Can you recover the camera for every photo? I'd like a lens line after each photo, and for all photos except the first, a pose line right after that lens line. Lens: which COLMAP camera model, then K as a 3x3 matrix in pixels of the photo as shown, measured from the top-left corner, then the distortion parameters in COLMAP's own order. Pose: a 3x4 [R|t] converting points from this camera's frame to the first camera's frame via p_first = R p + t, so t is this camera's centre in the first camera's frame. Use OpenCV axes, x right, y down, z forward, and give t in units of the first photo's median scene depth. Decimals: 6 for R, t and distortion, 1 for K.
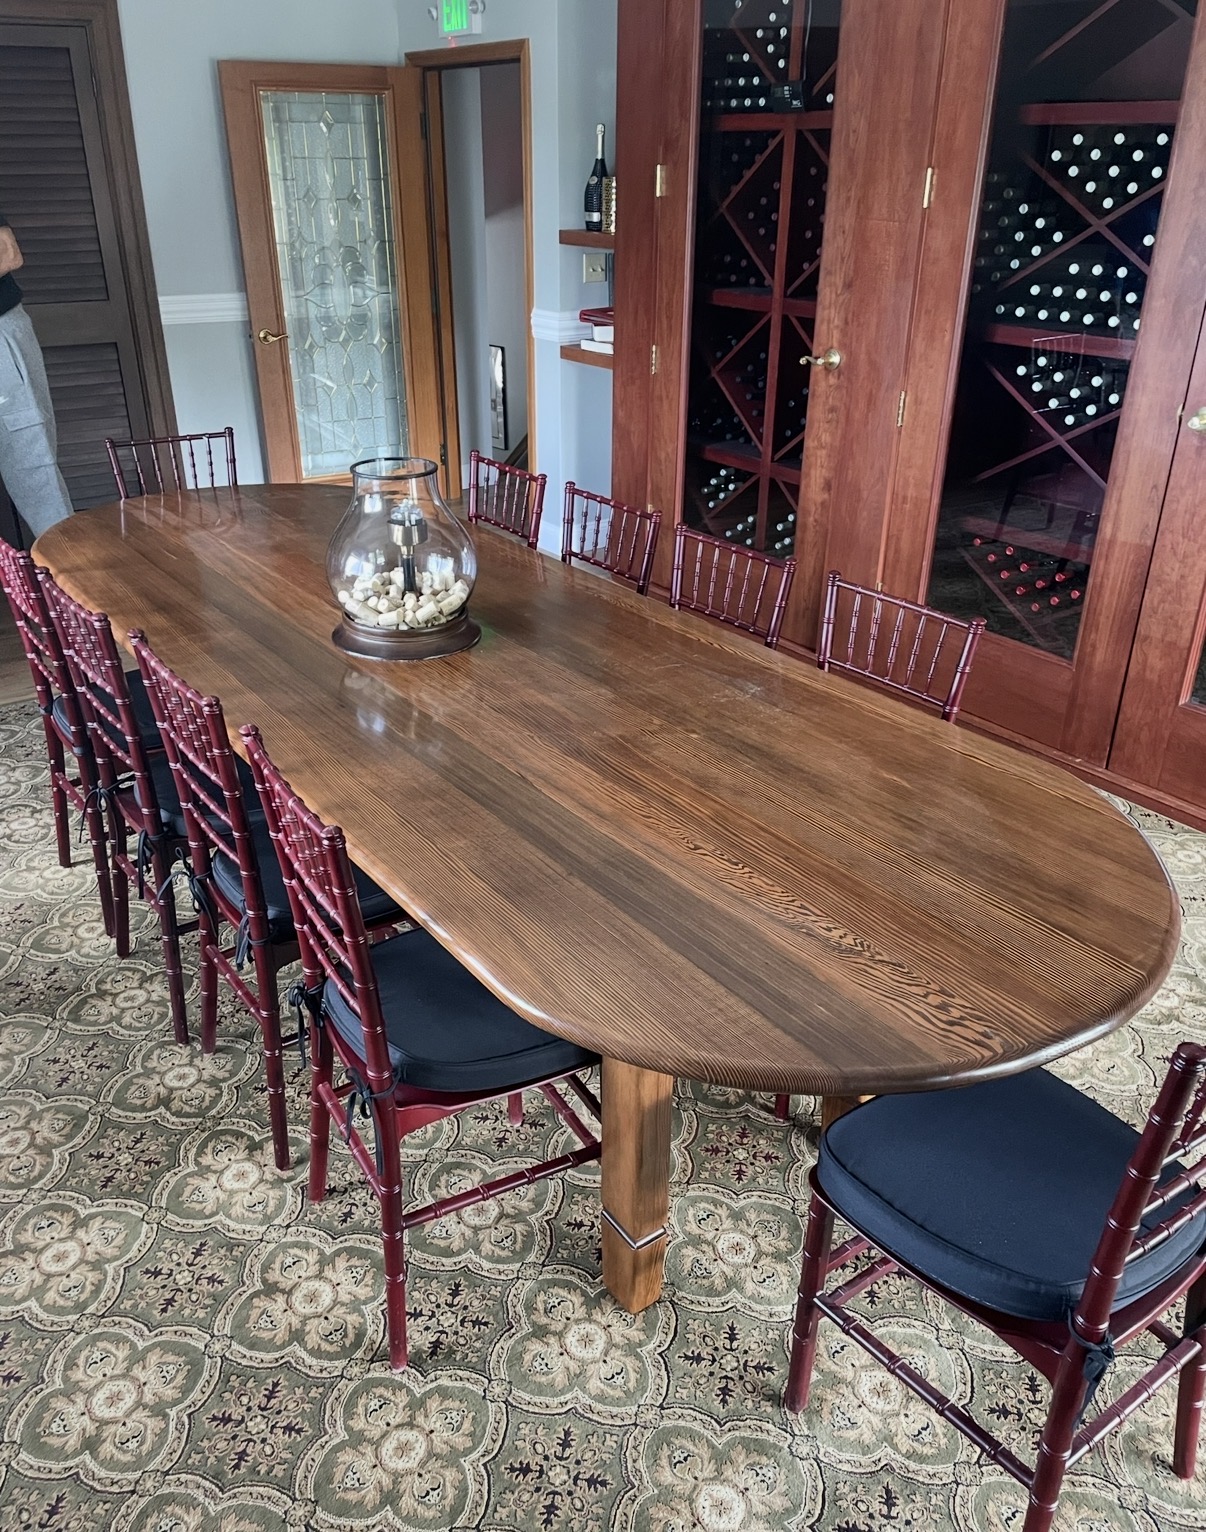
lens RADIAL K [[1215.5, 0, 611.1], [0, 1215.5, 763.9], [0, 0, 1]] dist [0.038054, -0.024558]
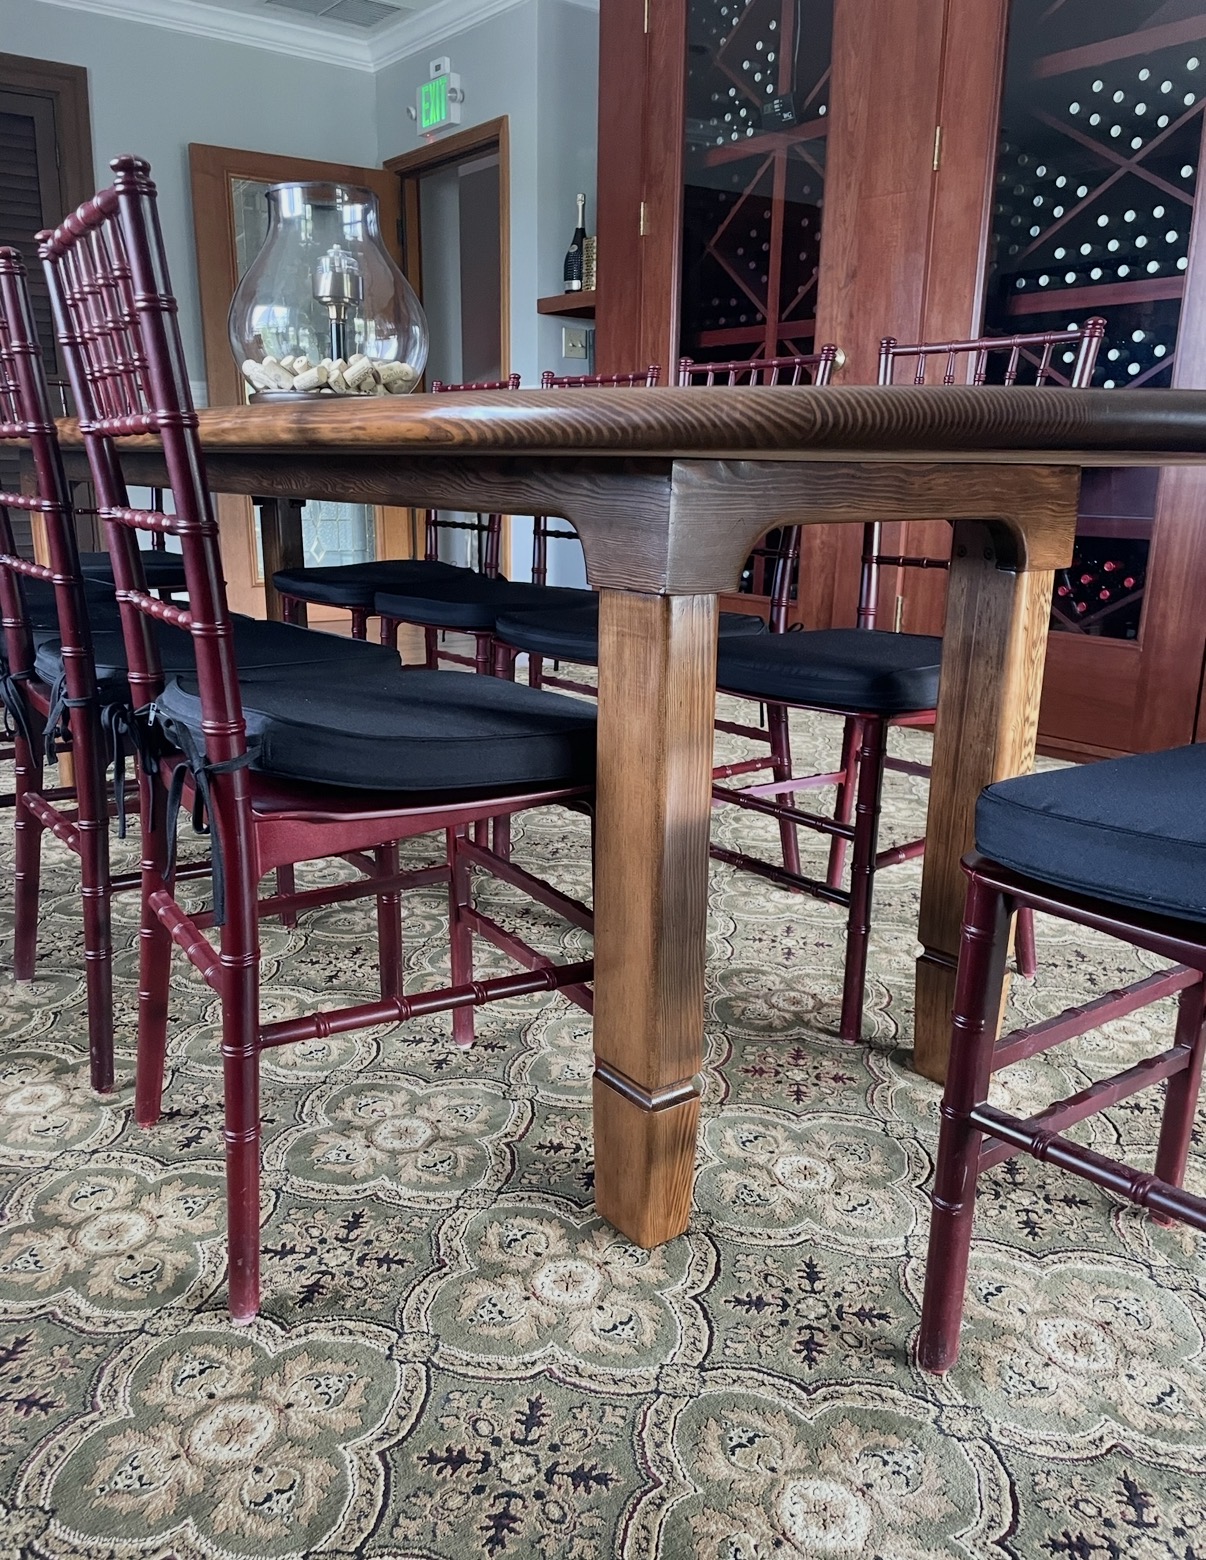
lens RADIAL K [[1219.0, 0, 618.6], [0, 1219.0, 788.3], [0, 0, 1]] dist [0.055849, -0.061565]
pose [[0.999666, -0.000763, 0.025834, -0.010213], [0.005927, 0.979691, -0.200424, 0.321113], [-0.025156, 0.200510, 0.979369, 0.332220]]
